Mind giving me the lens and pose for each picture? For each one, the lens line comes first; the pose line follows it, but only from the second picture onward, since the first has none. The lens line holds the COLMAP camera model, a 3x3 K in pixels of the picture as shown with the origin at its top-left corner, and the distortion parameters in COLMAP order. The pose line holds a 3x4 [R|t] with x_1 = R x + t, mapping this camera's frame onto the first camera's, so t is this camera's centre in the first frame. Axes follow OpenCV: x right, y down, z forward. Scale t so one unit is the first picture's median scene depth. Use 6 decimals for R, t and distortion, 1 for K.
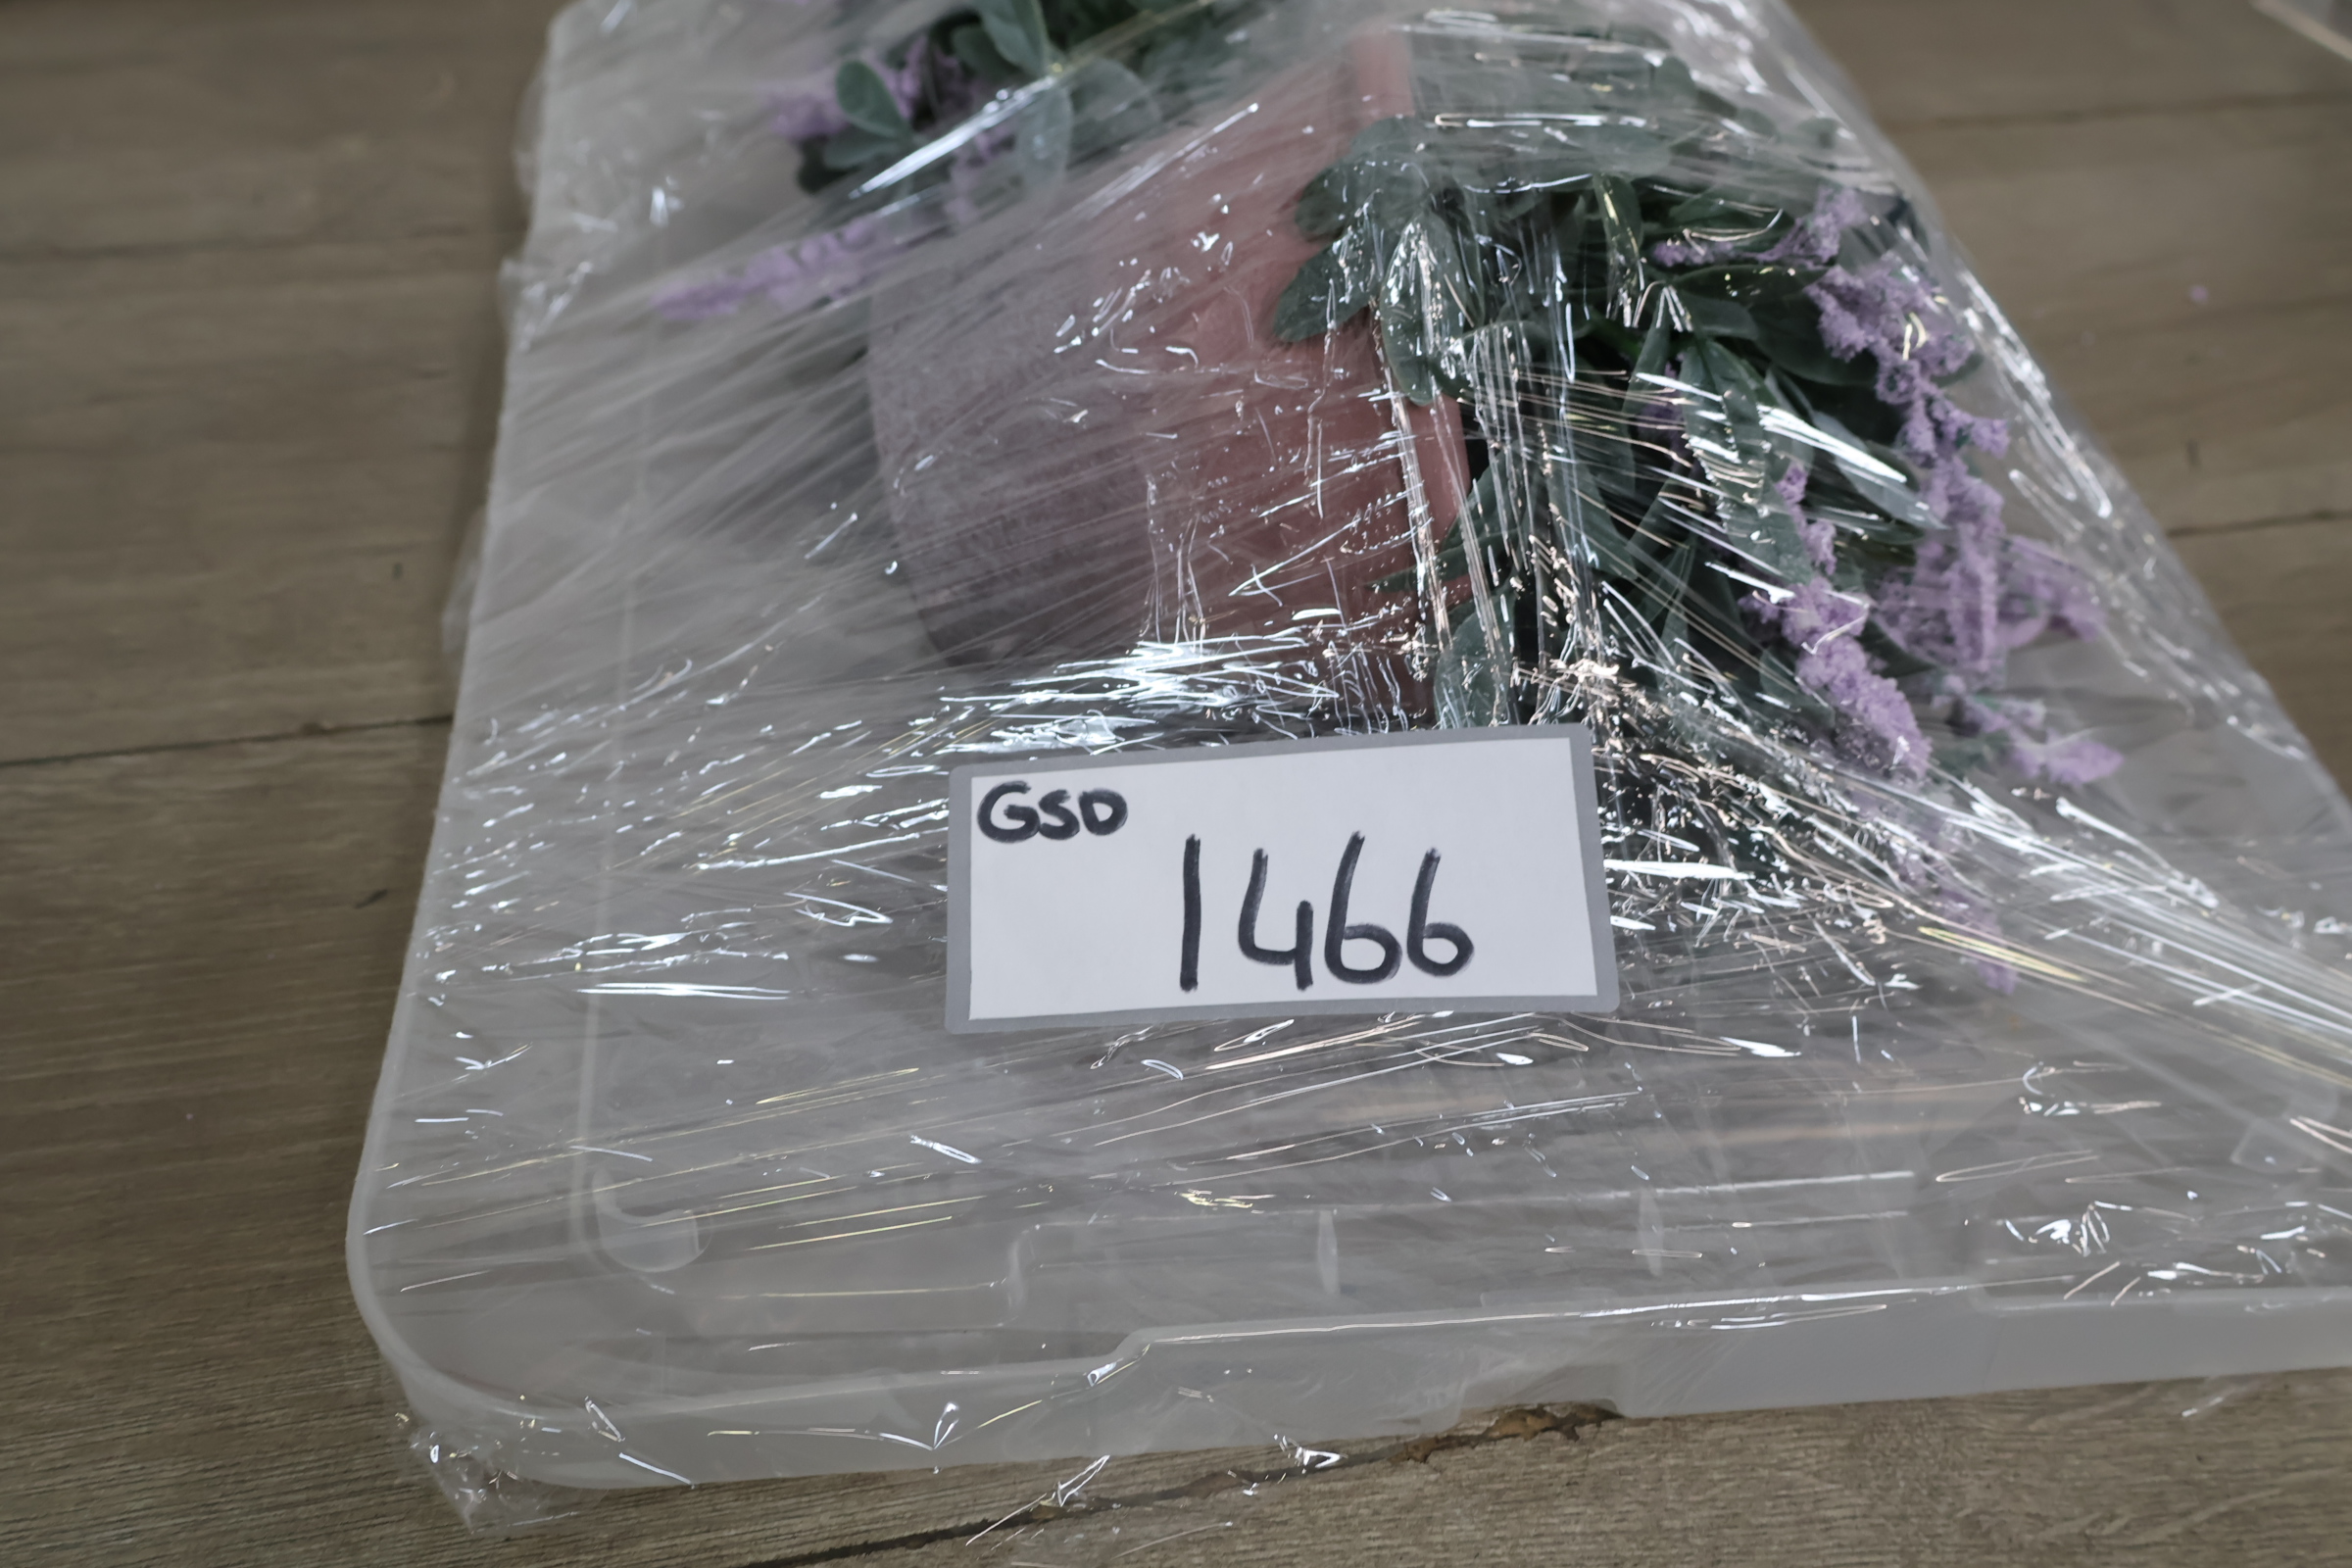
lens RADIAL K [[2528.8, 0, 1176.0], [0, 2528.8, 784.0], [0, 0, 1]] dist [0.006527, 0.031190]
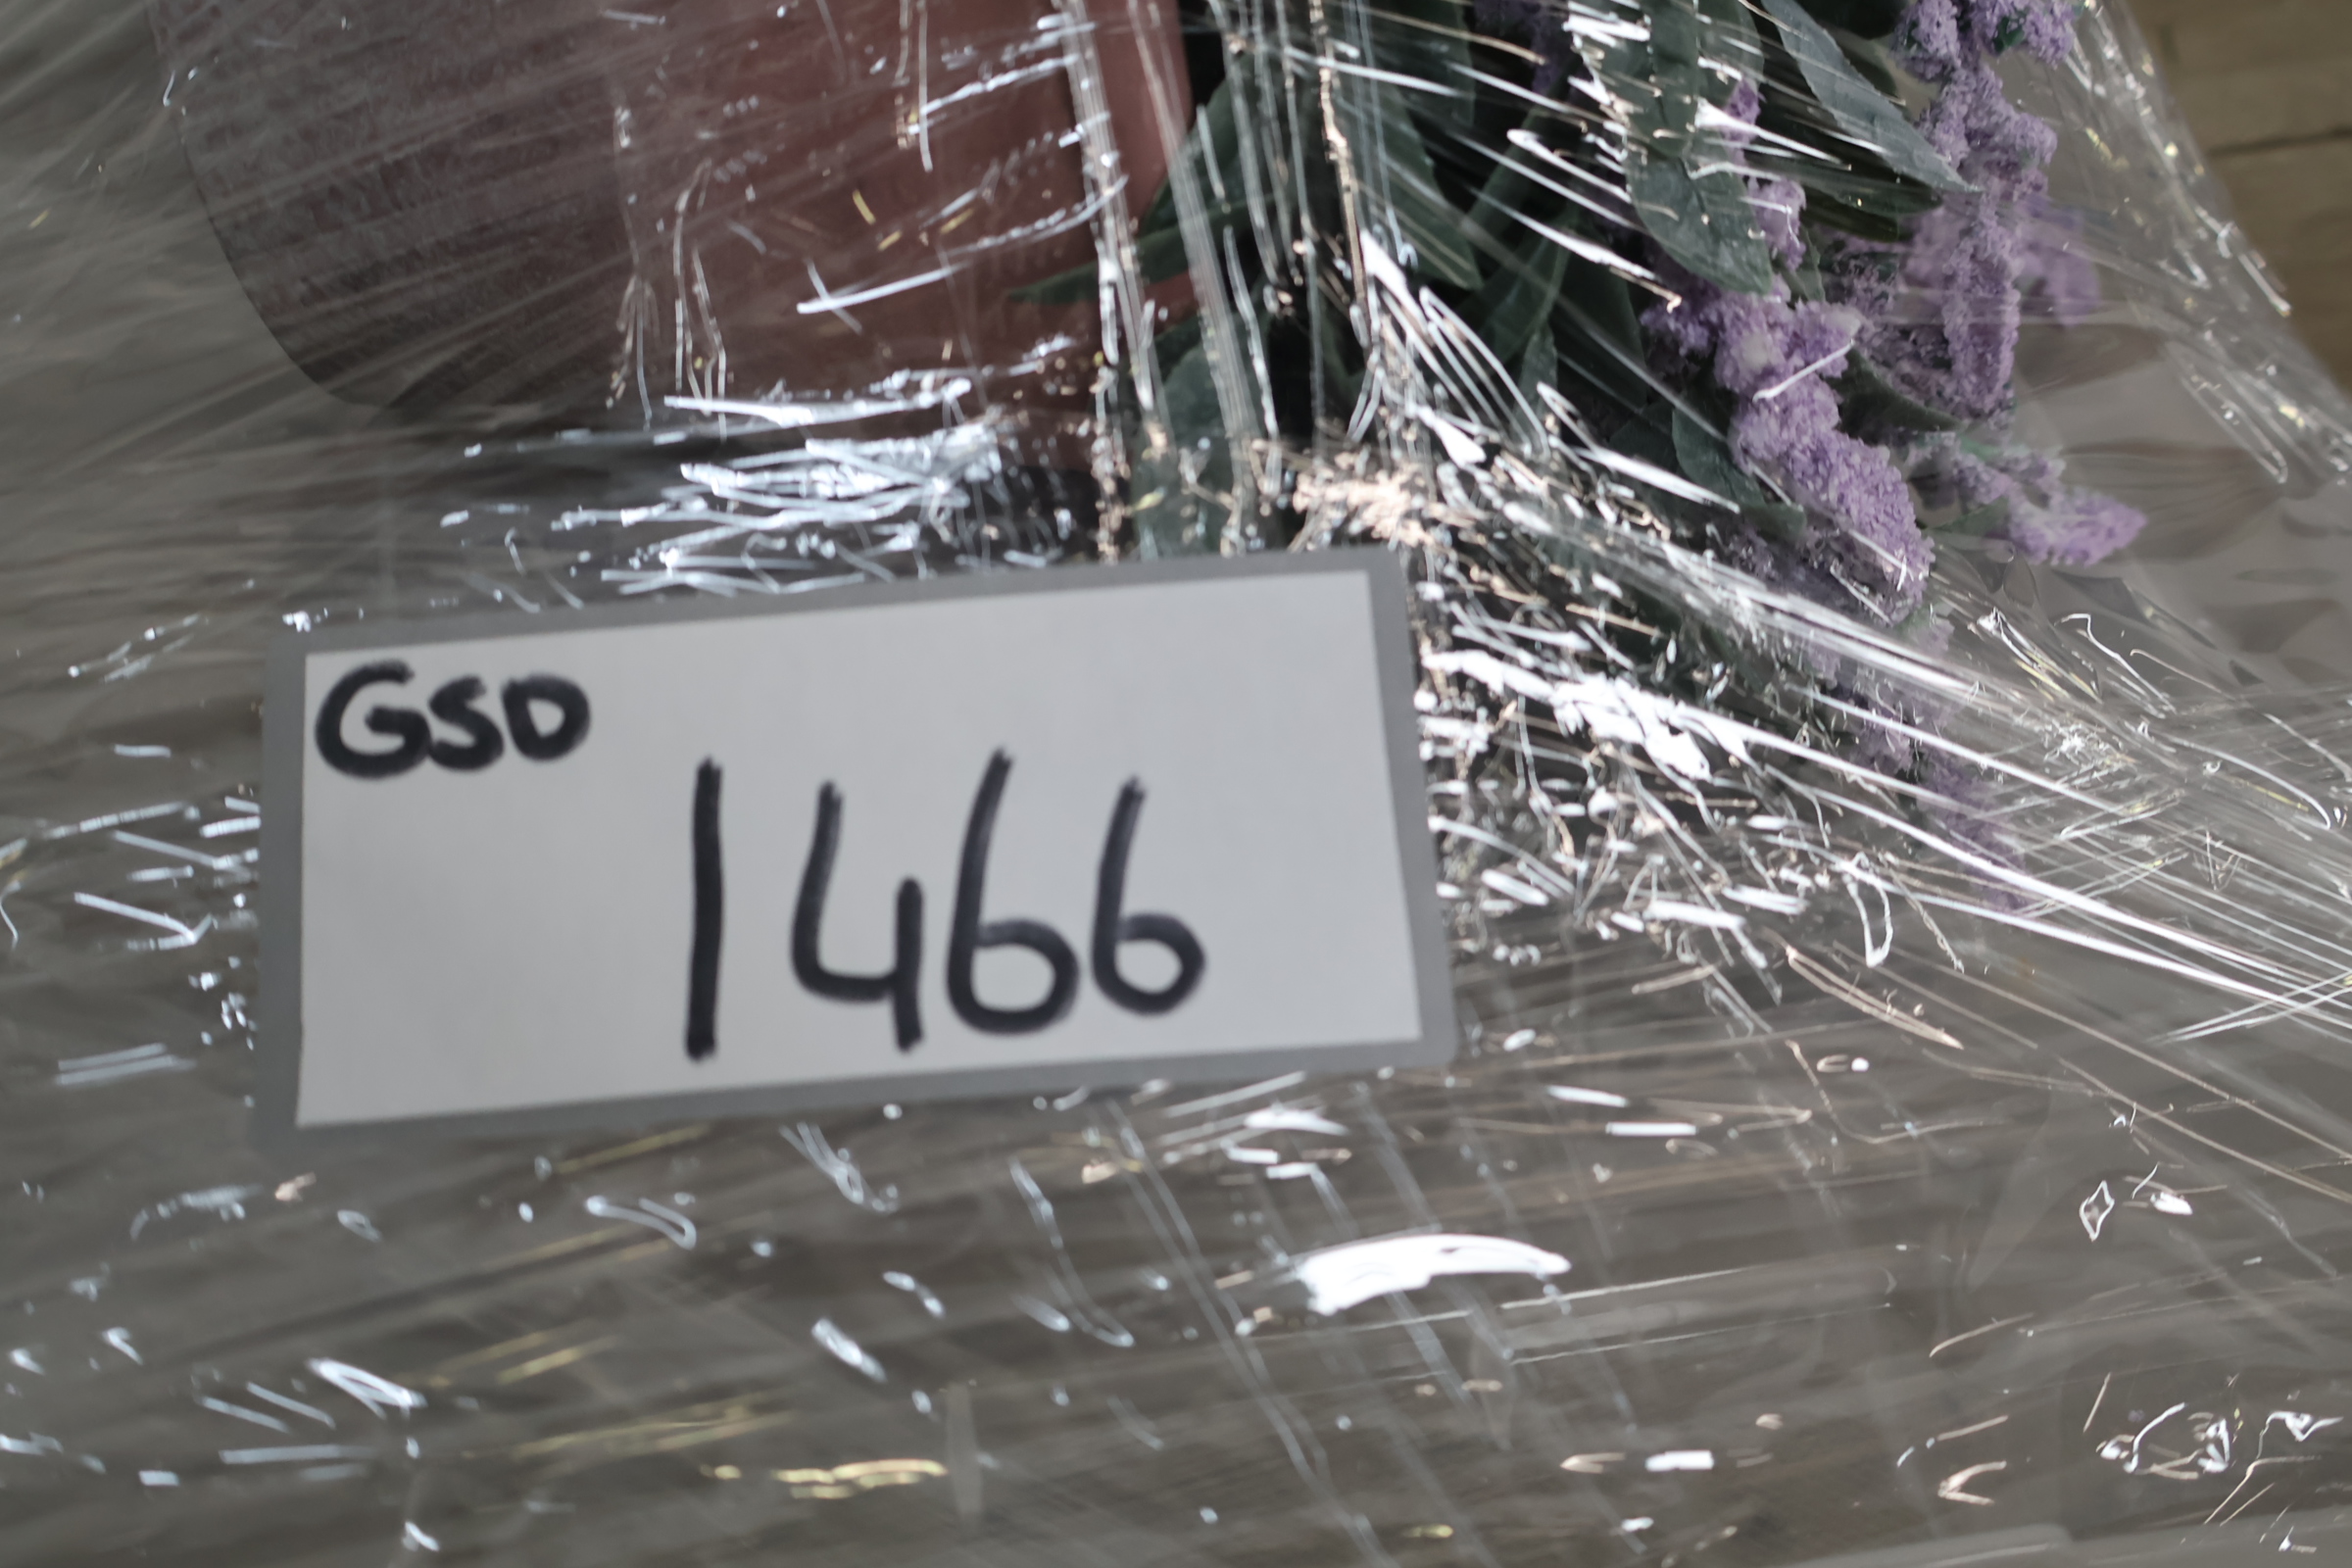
lens RADIAL K [[2528.8, 0, 1176.0], [0, 2528.8, 784.0], [0, 0, 1]] dist [0.006527, 0.031190]
pose [[0.992424, -0.026779, 0.119906, 0.041249], [0.006162, 0.985578, 0.169110, -0.067246], [-0.122706, -0.167089, 0.978276, 0.426555]]
